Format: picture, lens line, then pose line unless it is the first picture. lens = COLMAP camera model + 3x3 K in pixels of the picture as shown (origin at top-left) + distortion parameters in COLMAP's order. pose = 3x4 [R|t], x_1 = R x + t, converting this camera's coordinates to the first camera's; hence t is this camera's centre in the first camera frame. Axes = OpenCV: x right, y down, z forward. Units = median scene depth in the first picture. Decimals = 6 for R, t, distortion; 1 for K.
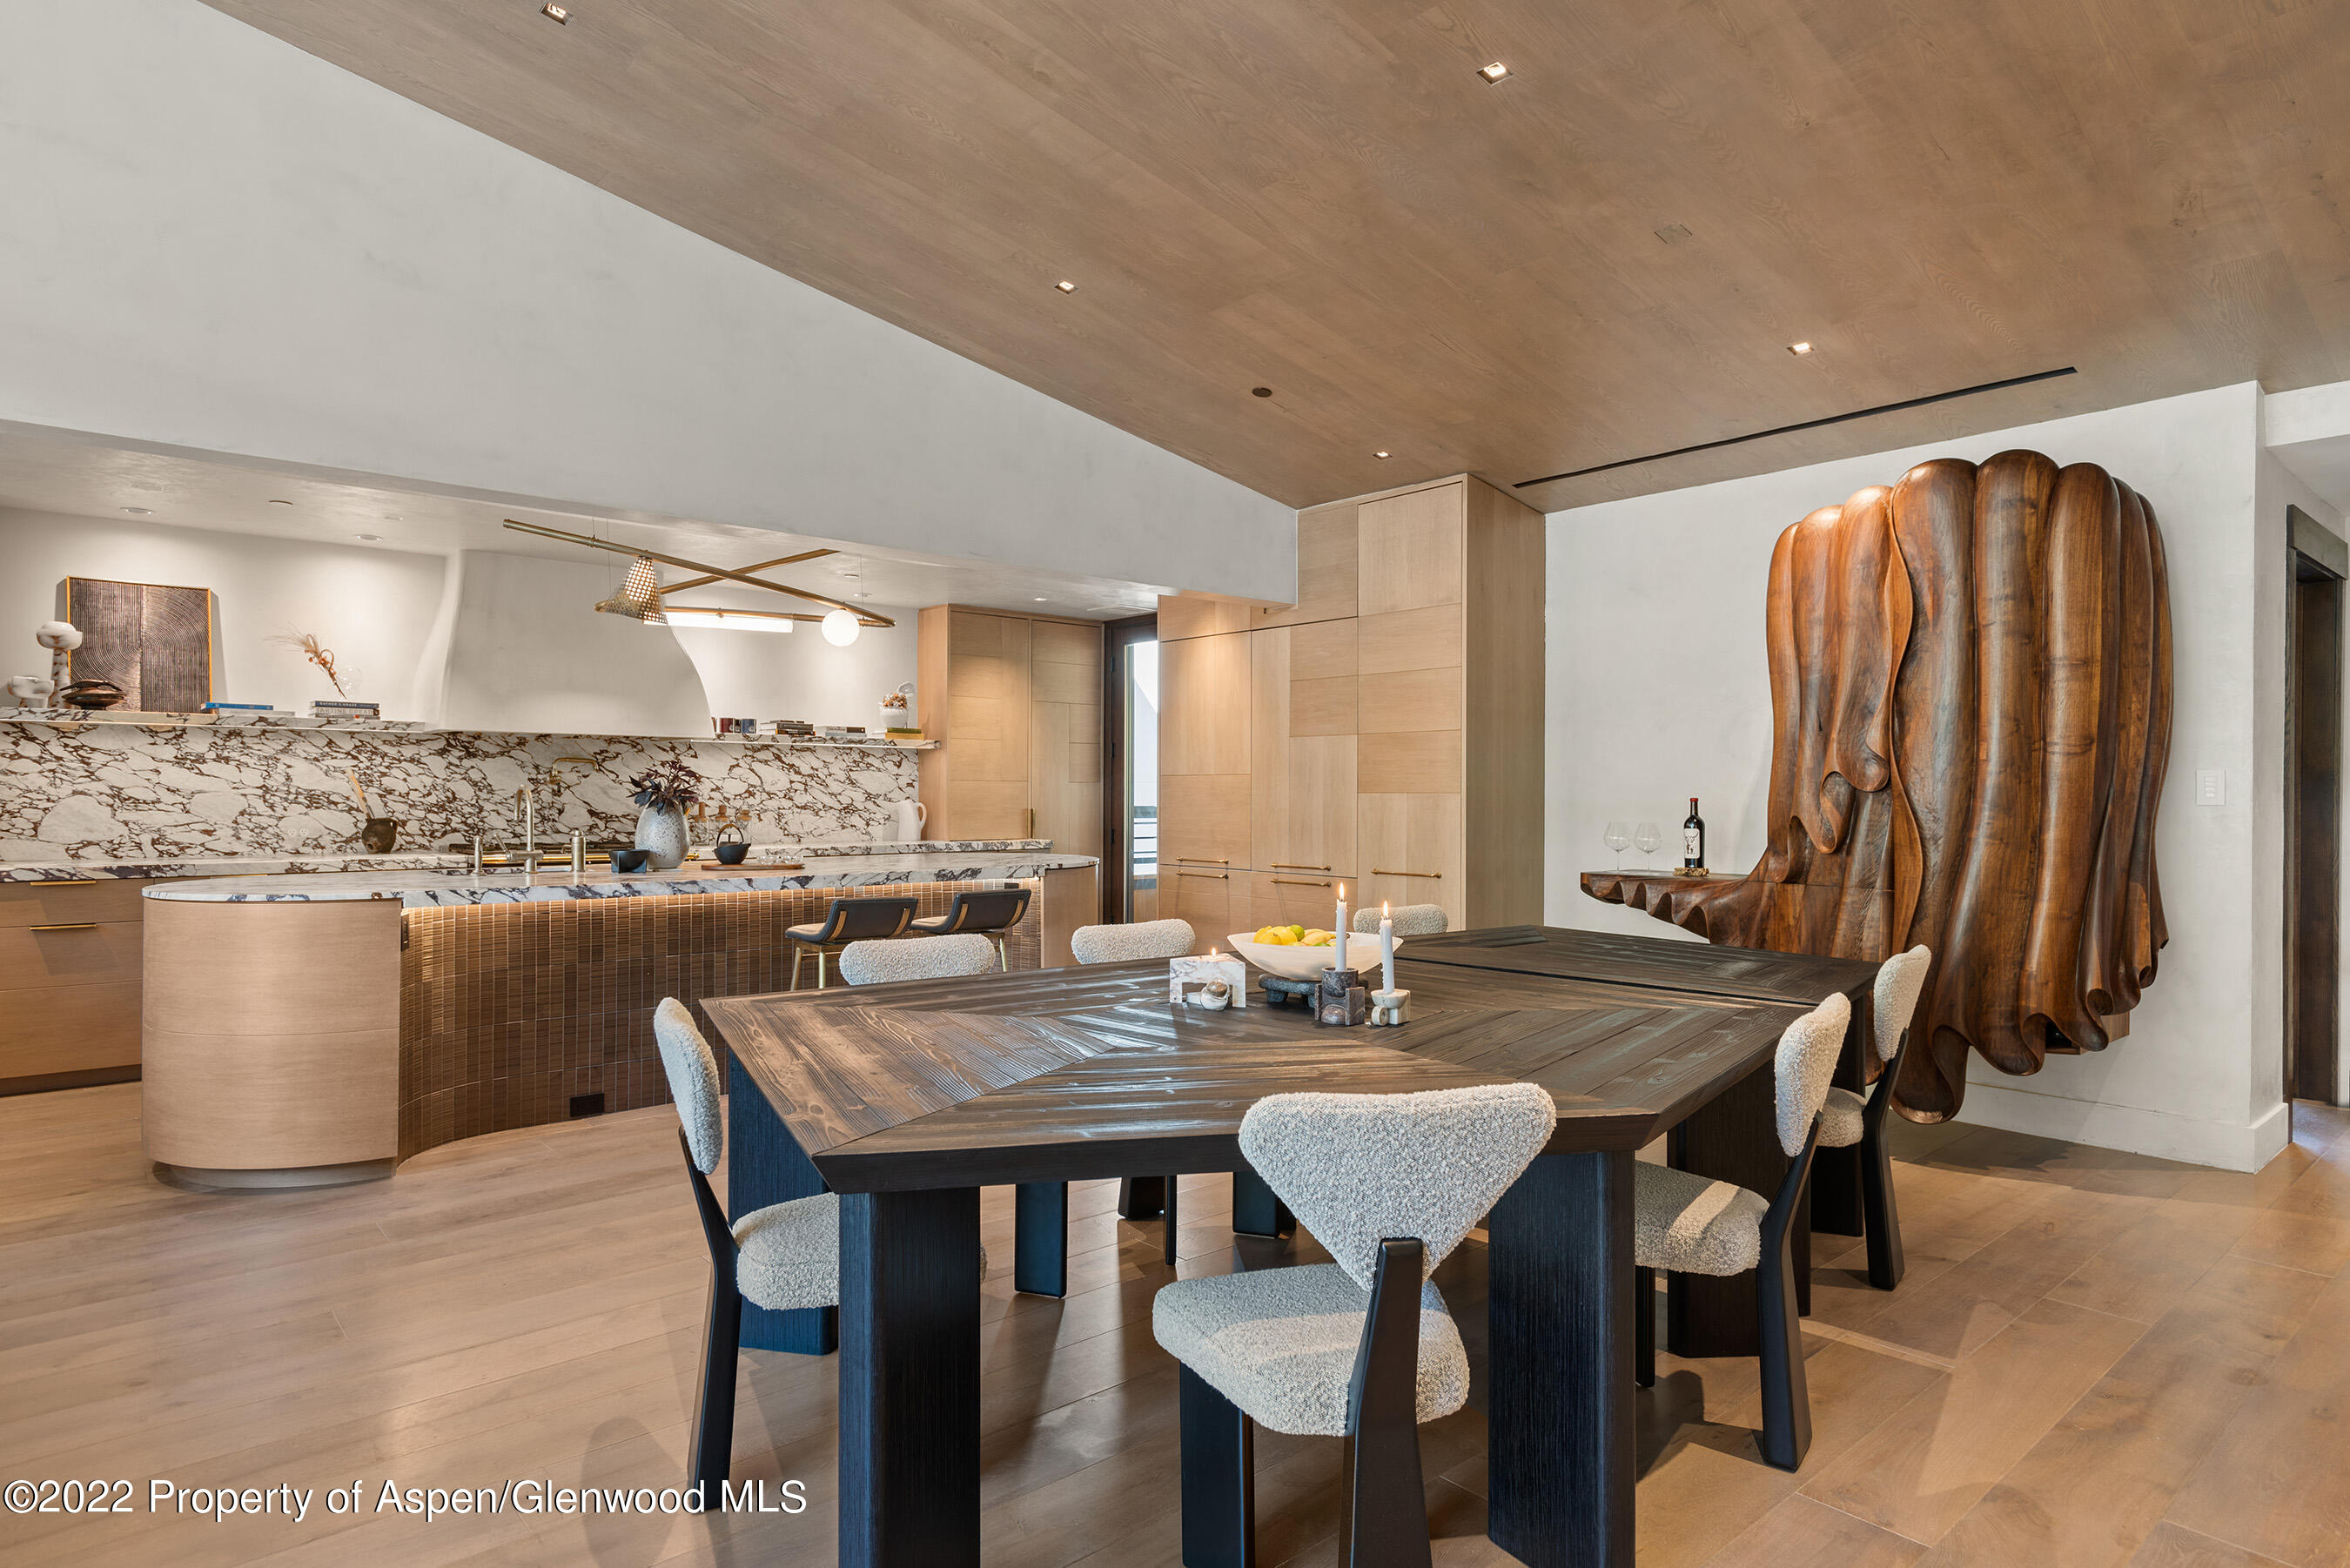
lens RADIAL K [[1320.0, 0, 1175.0], [0, 1320.0, 784.0], [0, 0, 1]] dist [0.020713, 0.000511]
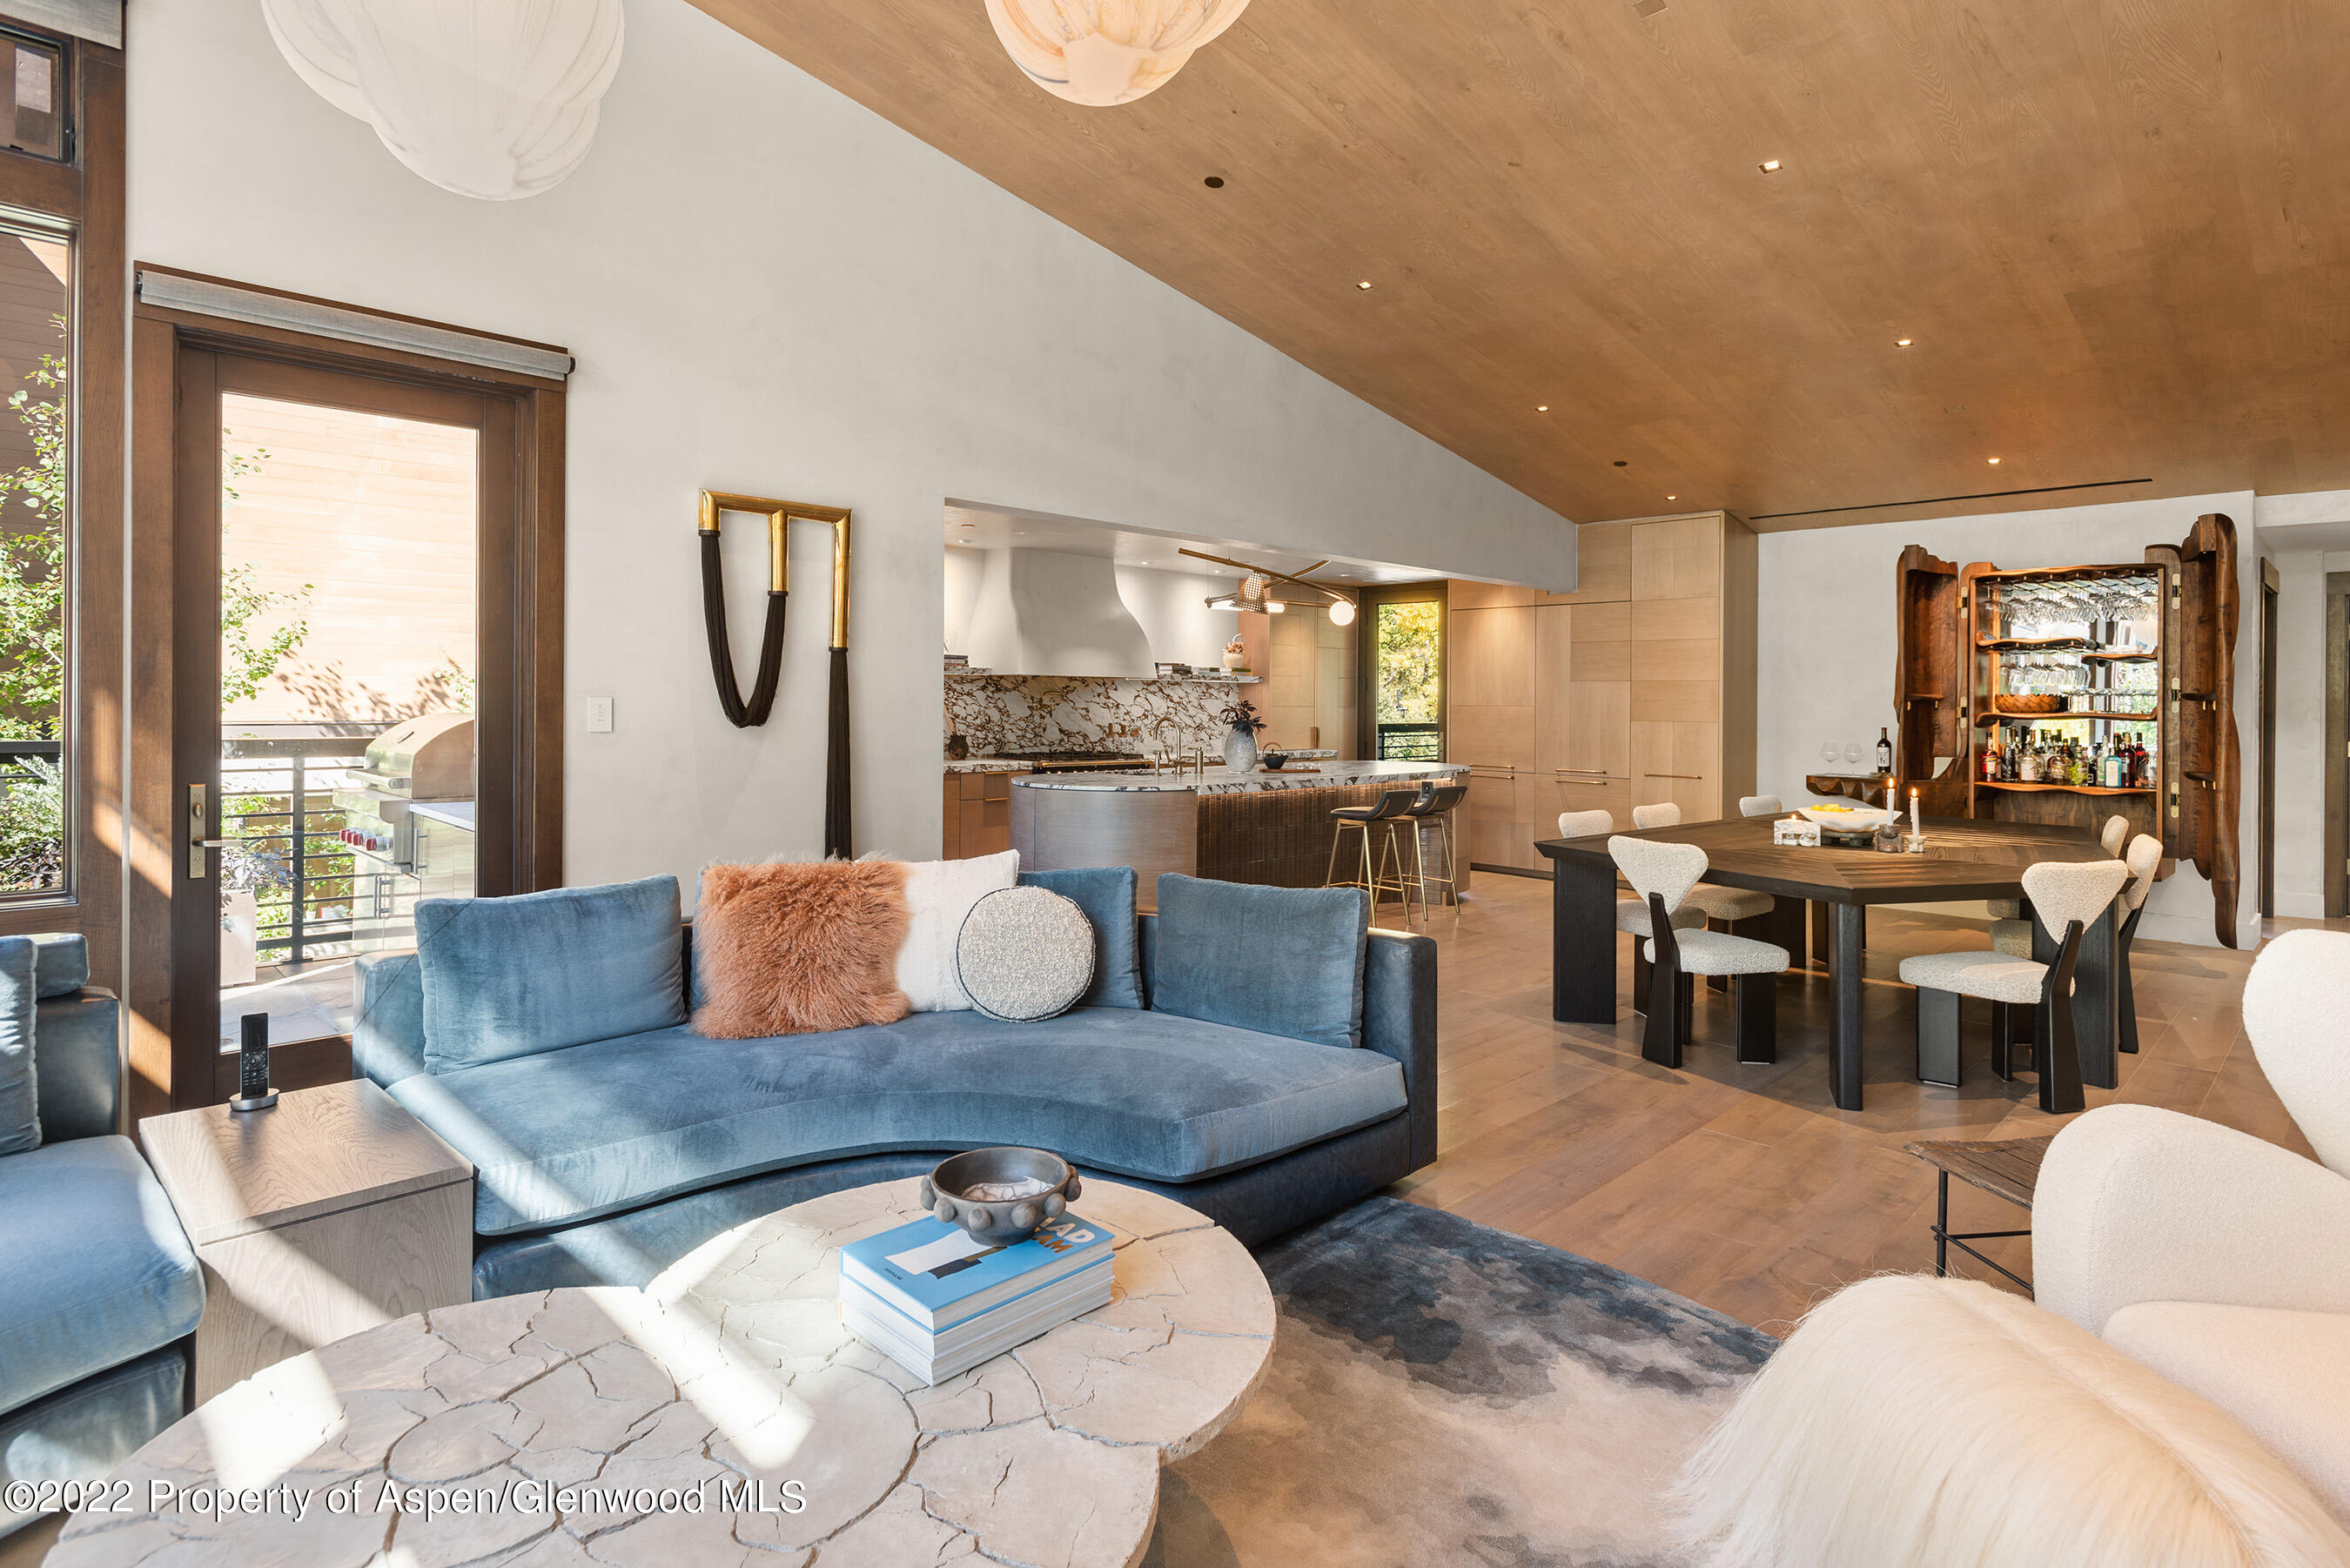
lens RADIAL K [[1215.8, 0, 1172.1], [0, 1215.8, 676.3], [0, 0, 1]] dist [-0.002259, -0.000123]
pose [[0.998710, 0.006623, 0.050352, -0.428268], [-0.005991, 0.999902, -0.012689, -0.021994], [-0.050432, 0.012371, 0.998651, -0.315480]]
